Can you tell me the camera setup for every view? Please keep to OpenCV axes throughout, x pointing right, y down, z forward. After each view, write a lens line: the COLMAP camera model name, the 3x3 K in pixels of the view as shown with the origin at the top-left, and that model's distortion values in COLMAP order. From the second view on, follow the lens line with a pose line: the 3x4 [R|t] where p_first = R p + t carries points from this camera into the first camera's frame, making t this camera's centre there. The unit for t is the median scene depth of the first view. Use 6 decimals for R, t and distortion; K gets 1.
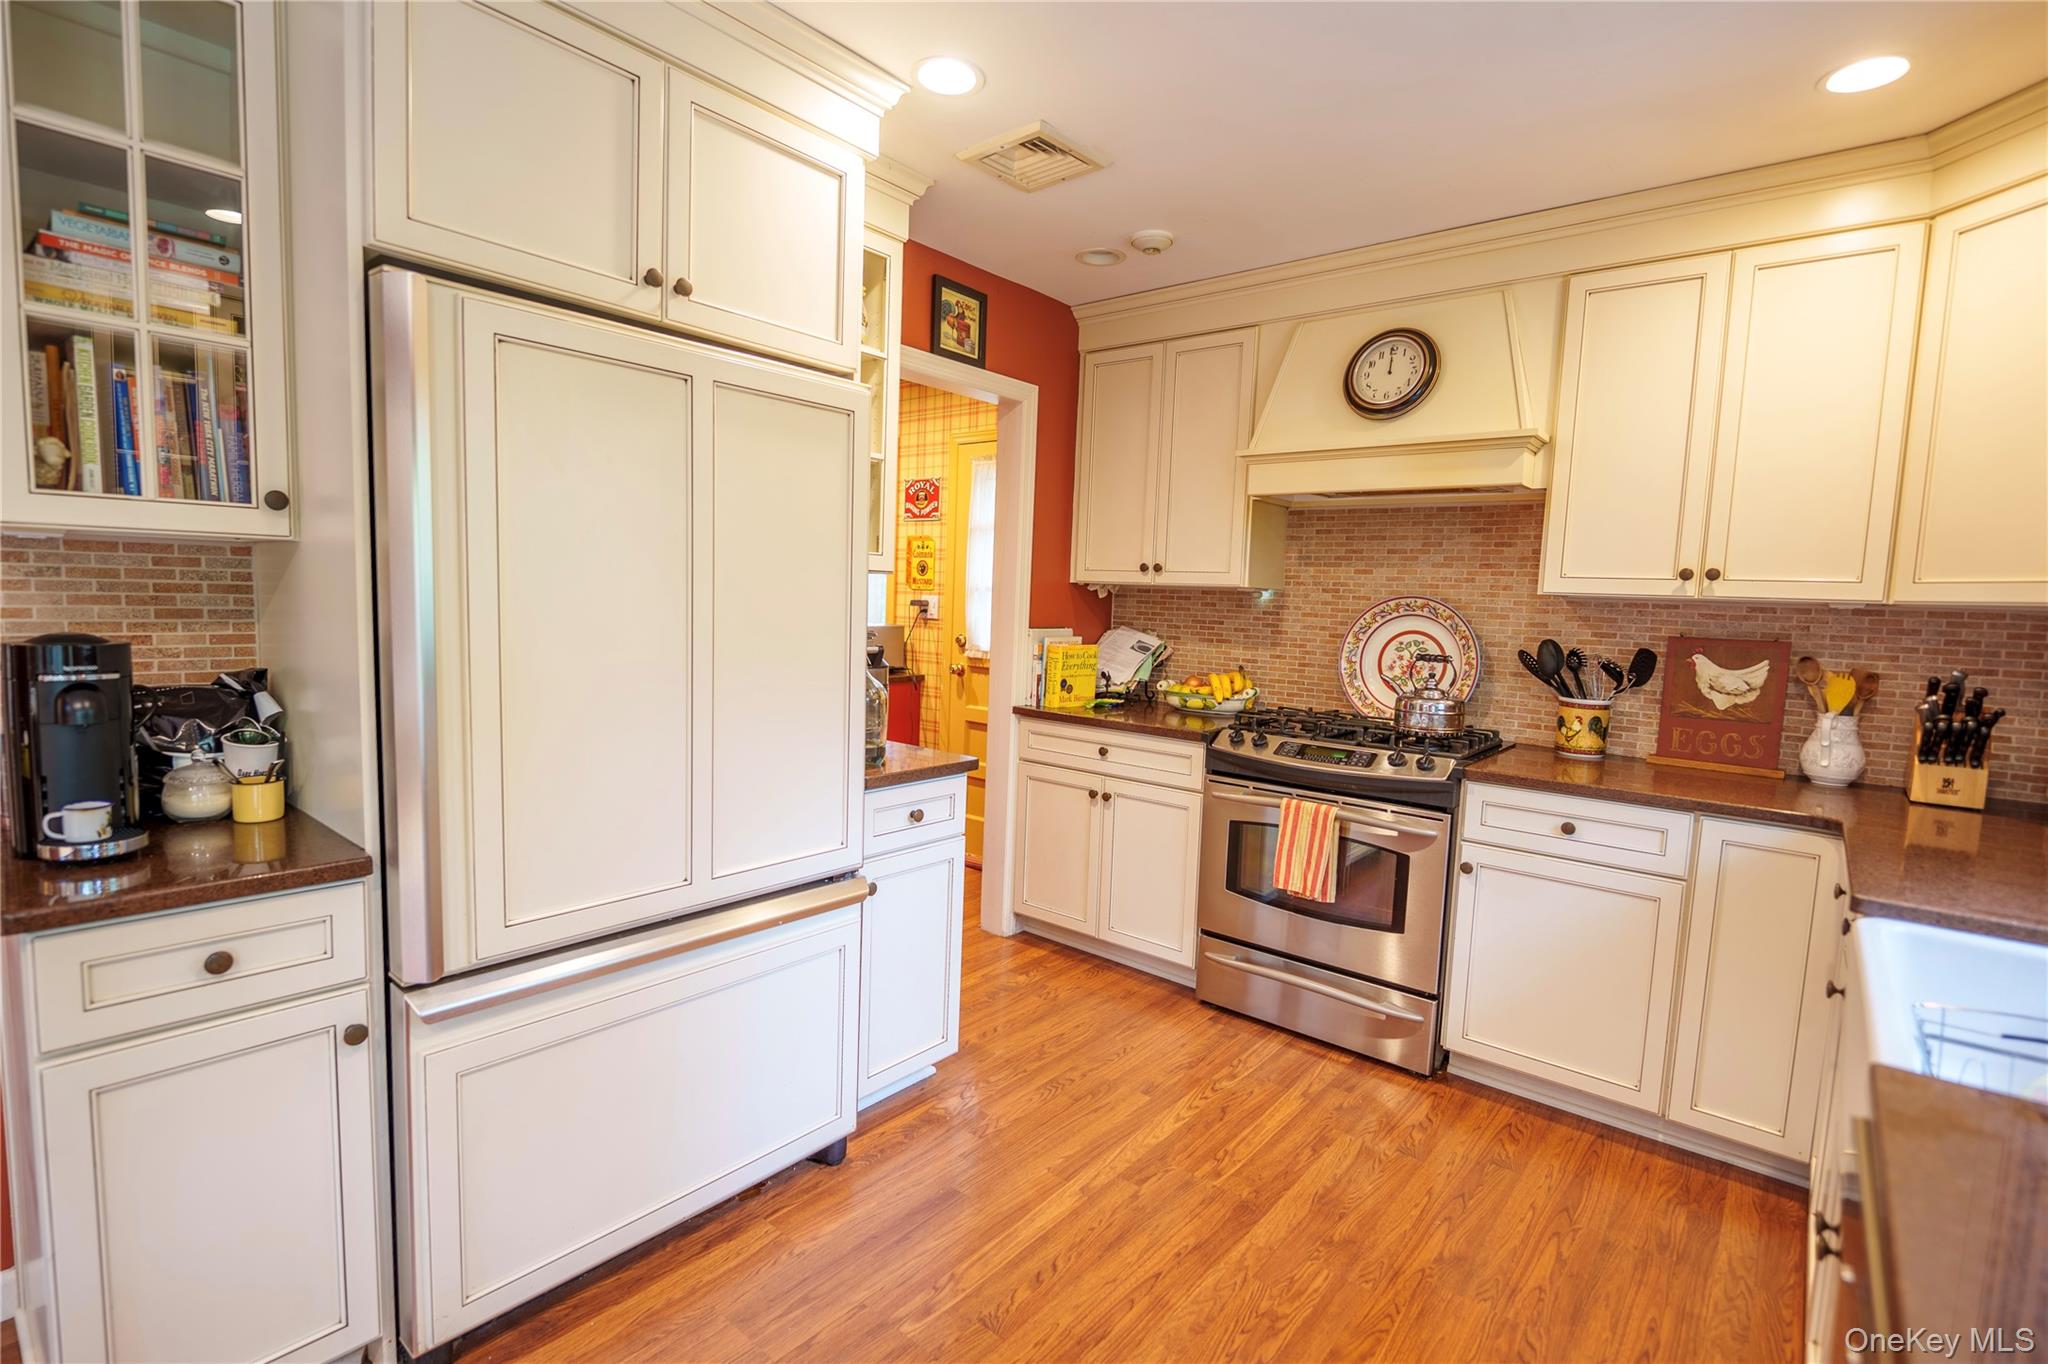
lens RADIAL K [[955.7, 0, 1024.0], [0, 955.7, 682.0], [0, 0, 1]] dist [-0.006706, -0.000538]
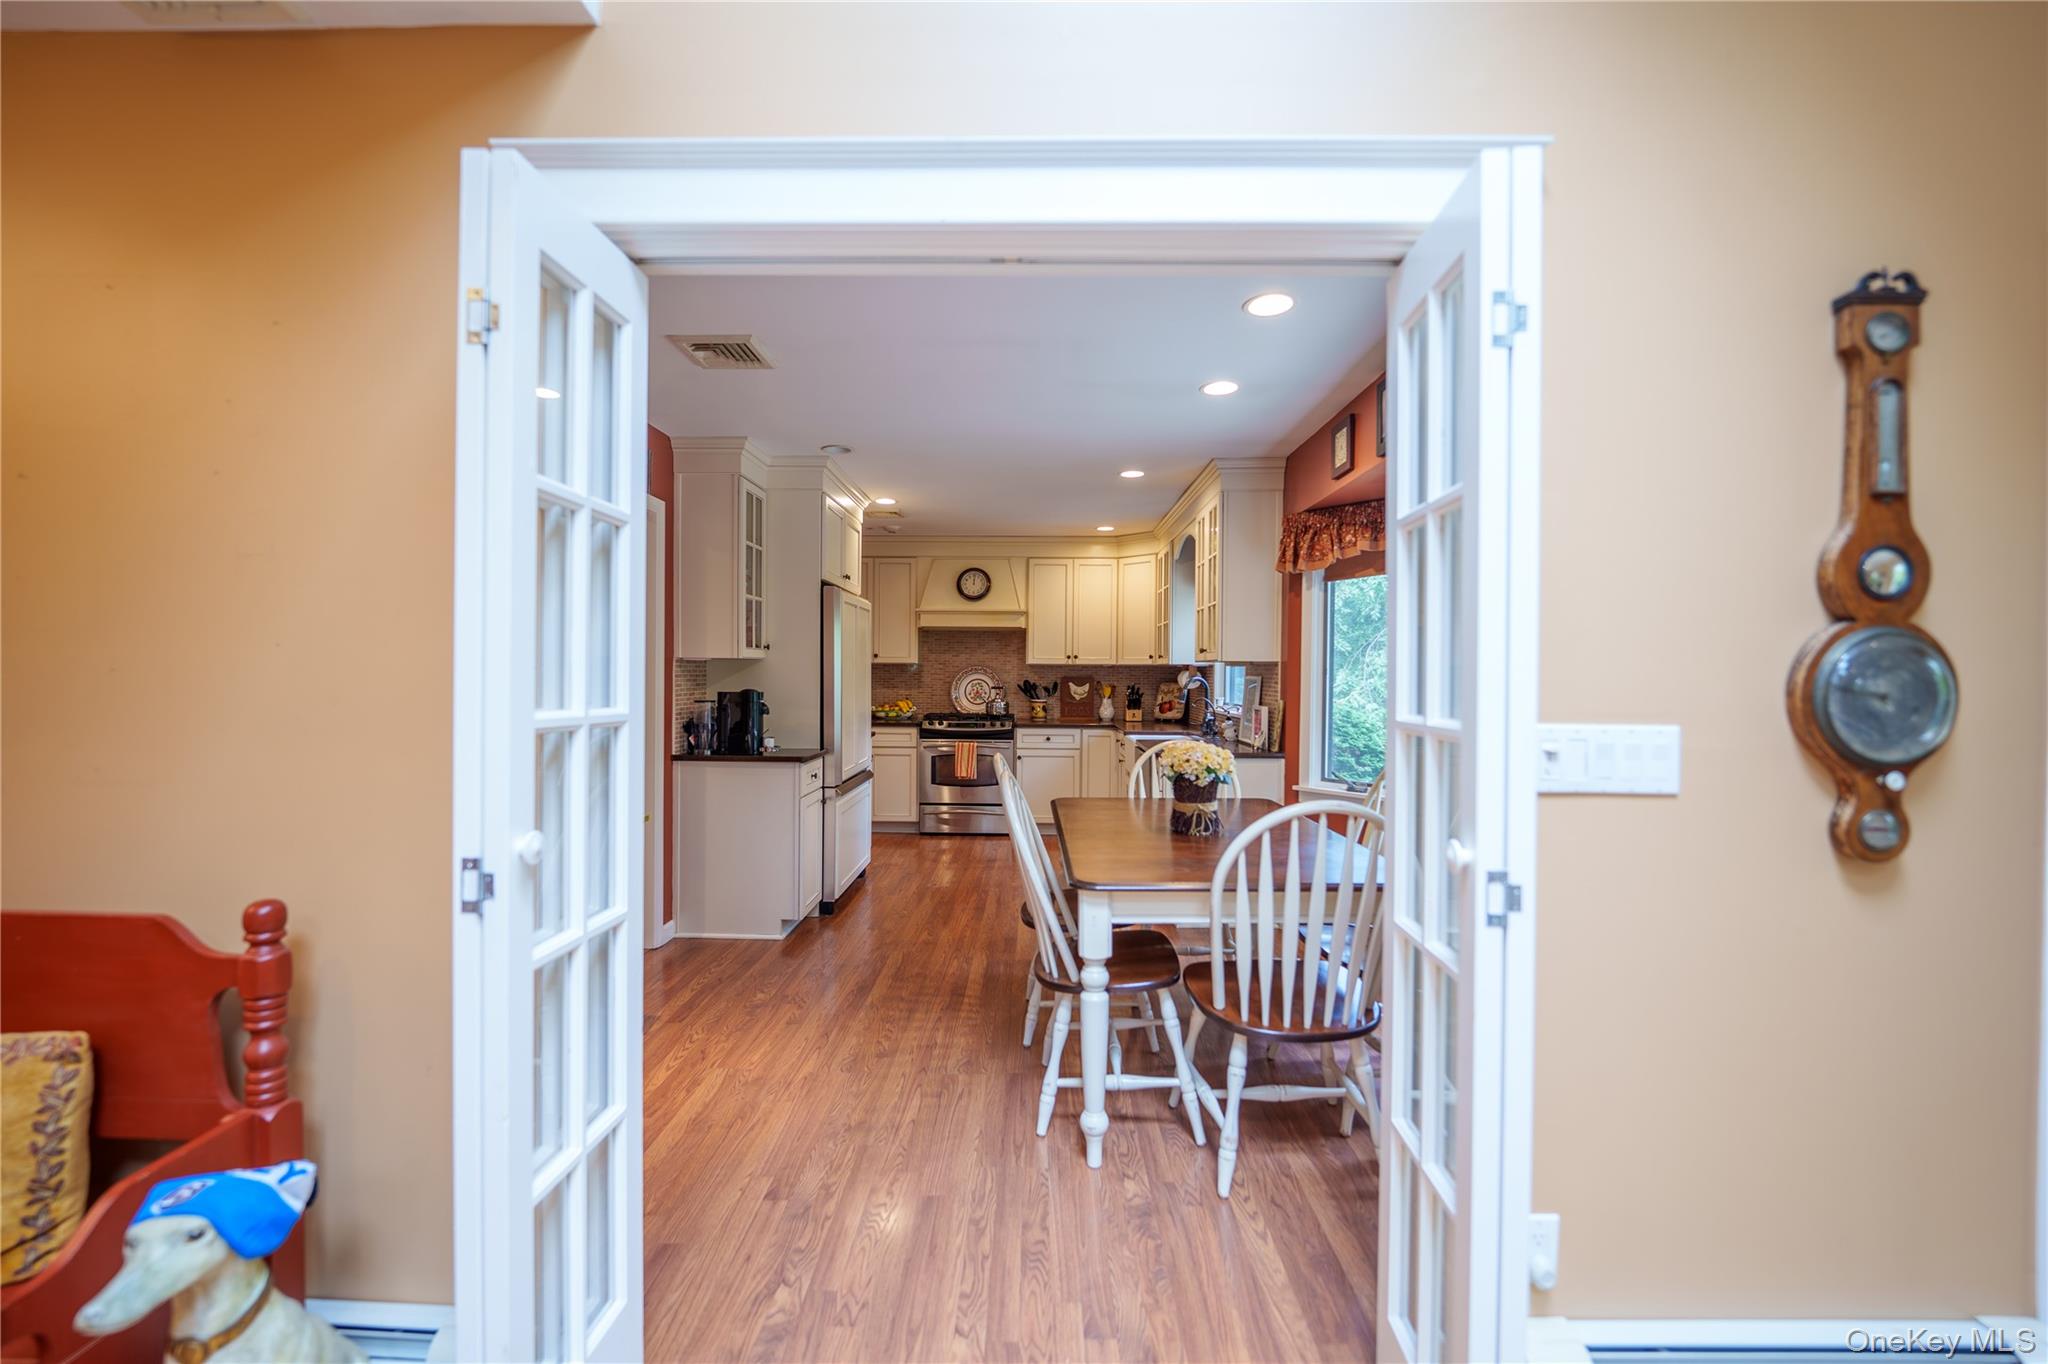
lens RADIAL K [[849.3, 0, 1021.9], [0, 849.3, 677.4], [0, 0, 1]] dist [-0.000498, 0.000497]
pose [[0.781346, -0.034439, 0.623147, -1.099961], [0.077225, 0.996138, -0.041777, 0.056275], [-0.619301, 0.080764, 0.780989, -1.021707]]
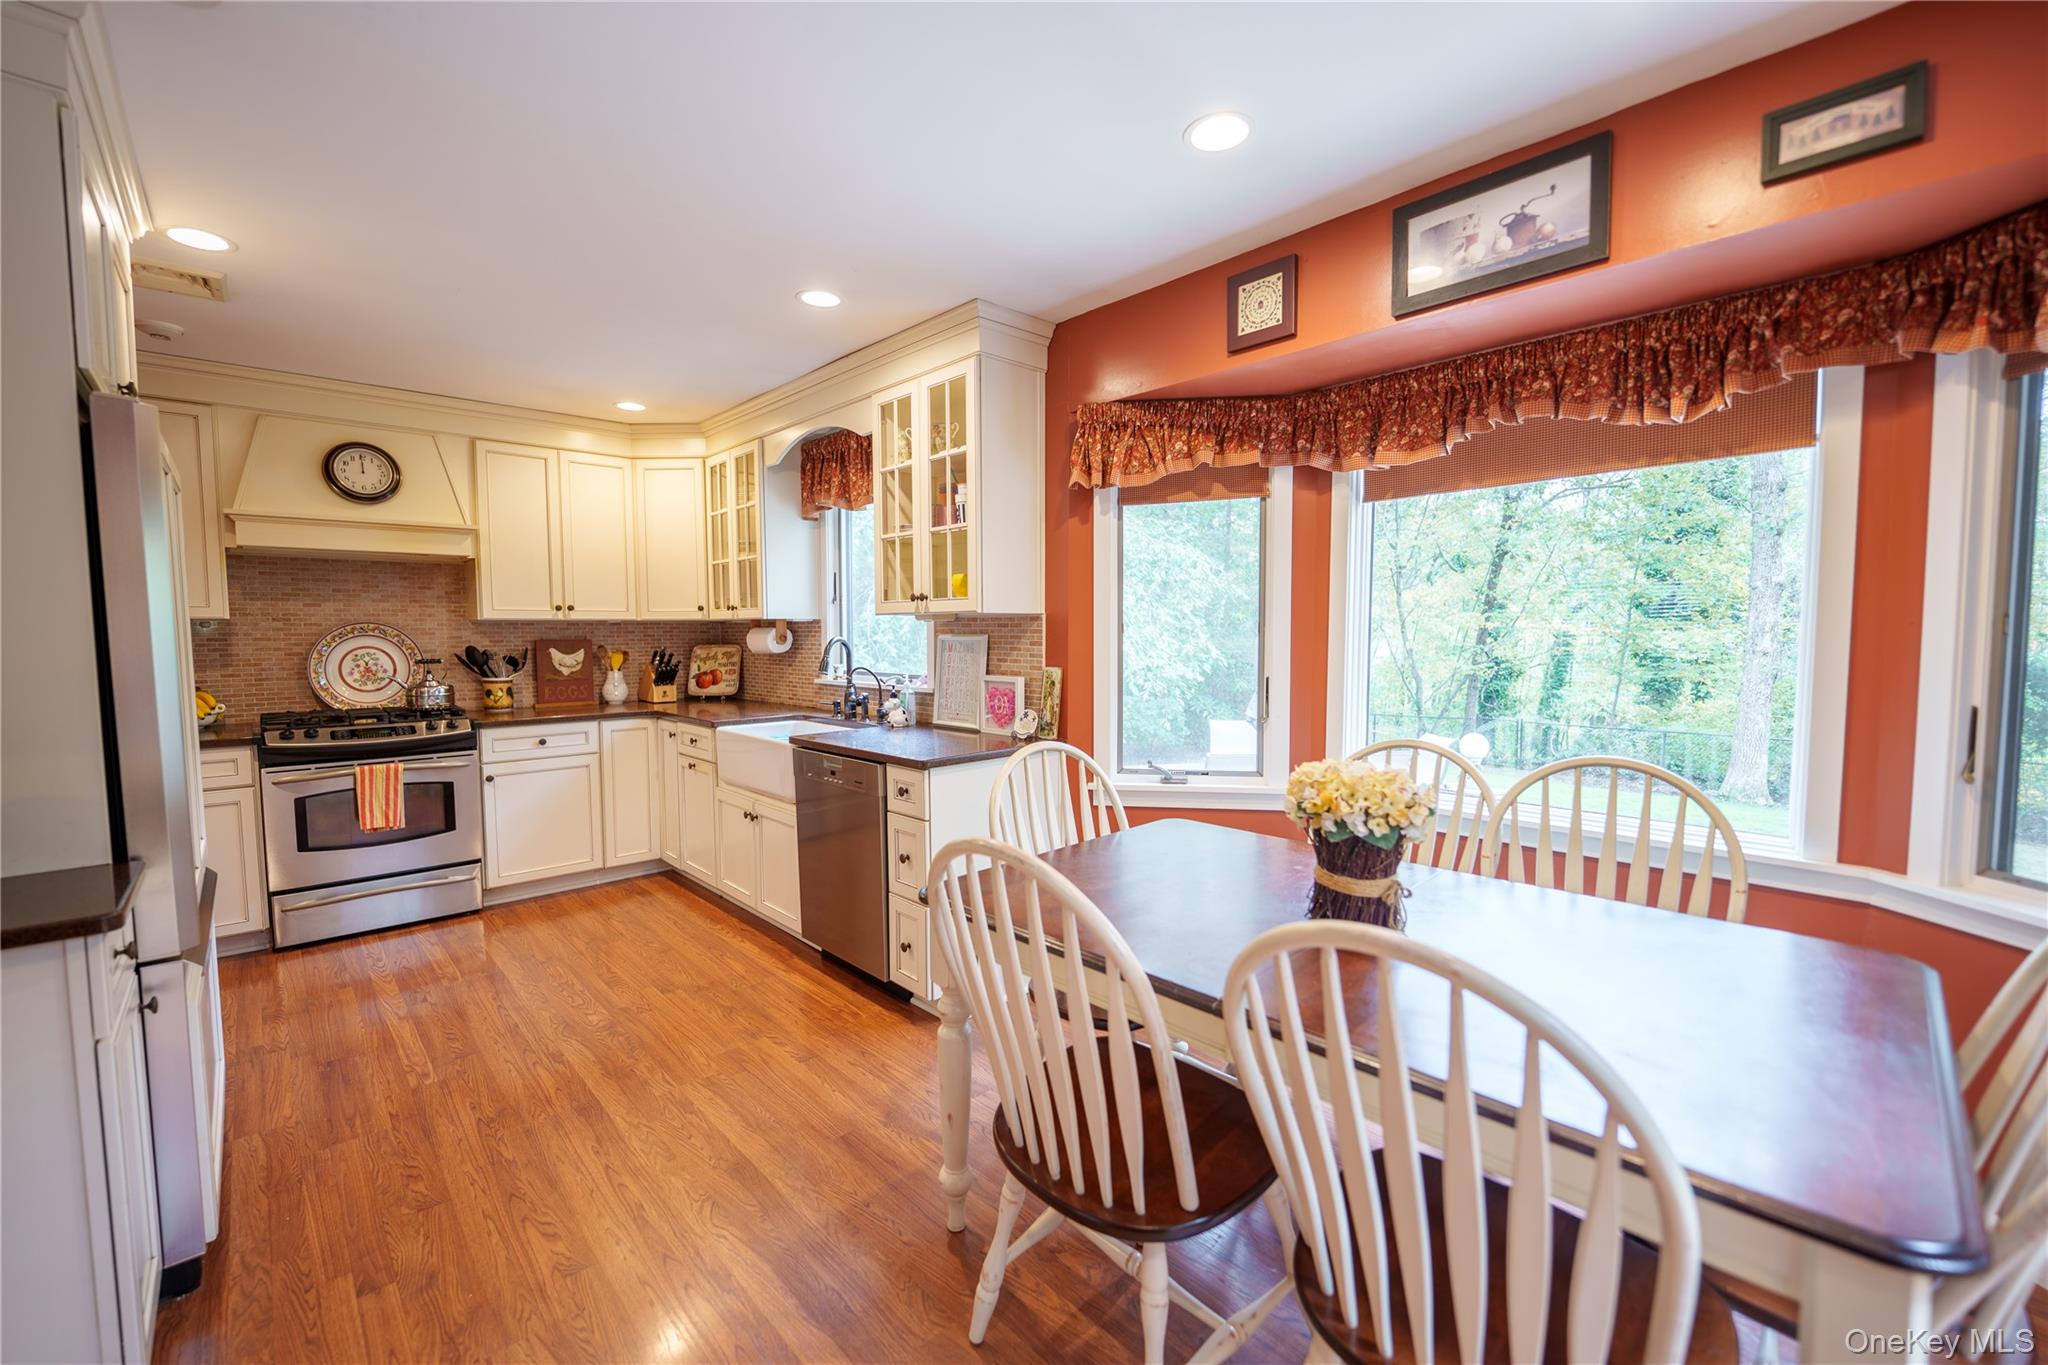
lens RADIAL K [[828.4, 0, 1019.4], [0, 828.4, 682.1], [0, 0, 1]] dist [-0.001758, -0.005203]
pose [[0.126255, -0.100649, 0.986879, -0.836791], [0.098508, 0.991194, 0.088486, -0.015968], [-0.987095, 0.086044, 0.135058, -0.158220]]
